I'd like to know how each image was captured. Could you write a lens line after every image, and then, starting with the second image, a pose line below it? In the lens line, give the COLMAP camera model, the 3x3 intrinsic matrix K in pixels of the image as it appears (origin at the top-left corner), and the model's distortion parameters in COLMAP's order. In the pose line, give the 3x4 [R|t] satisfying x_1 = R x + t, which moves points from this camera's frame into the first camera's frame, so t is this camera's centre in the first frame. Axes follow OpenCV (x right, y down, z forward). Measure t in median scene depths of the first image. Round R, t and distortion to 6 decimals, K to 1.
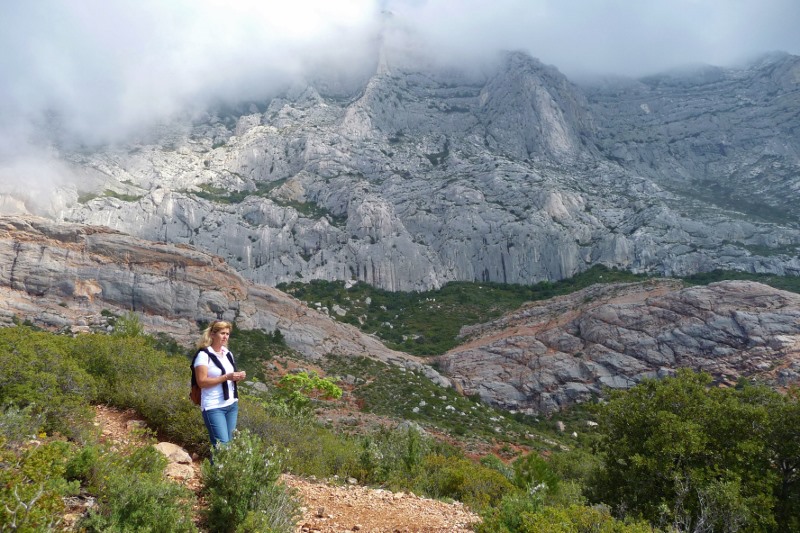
lens RADIAL K [[648.1, 0, 398.8], [0, 648.1, 270.3], [0, 0, 1]] dist [-0.002030, -0.001821]
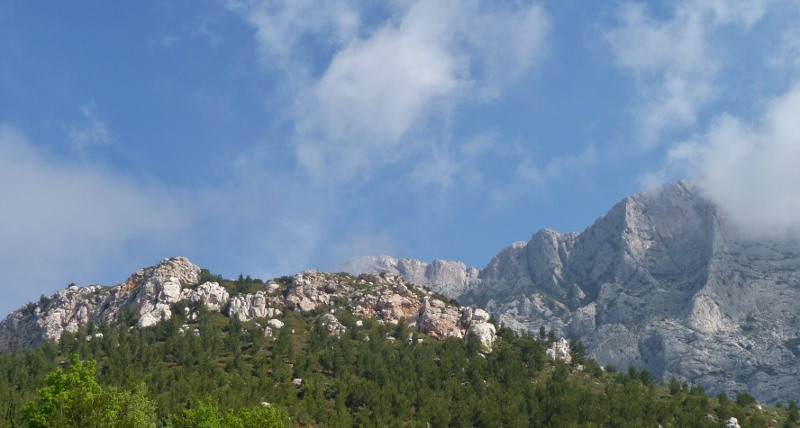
lens RADIAL K [[1004.3, 0, 400.2], [0, 1004.3, 213.0], [0, 0, 1]] dist [-0.012708, 0.000000]
pose [[0.959002, -0.094926, -0.267030, -0.098601], [0.030529, 0.971355, -0.235664, -0.033320], [0.281752, 0.217849, 0.934429, -0.658570]]
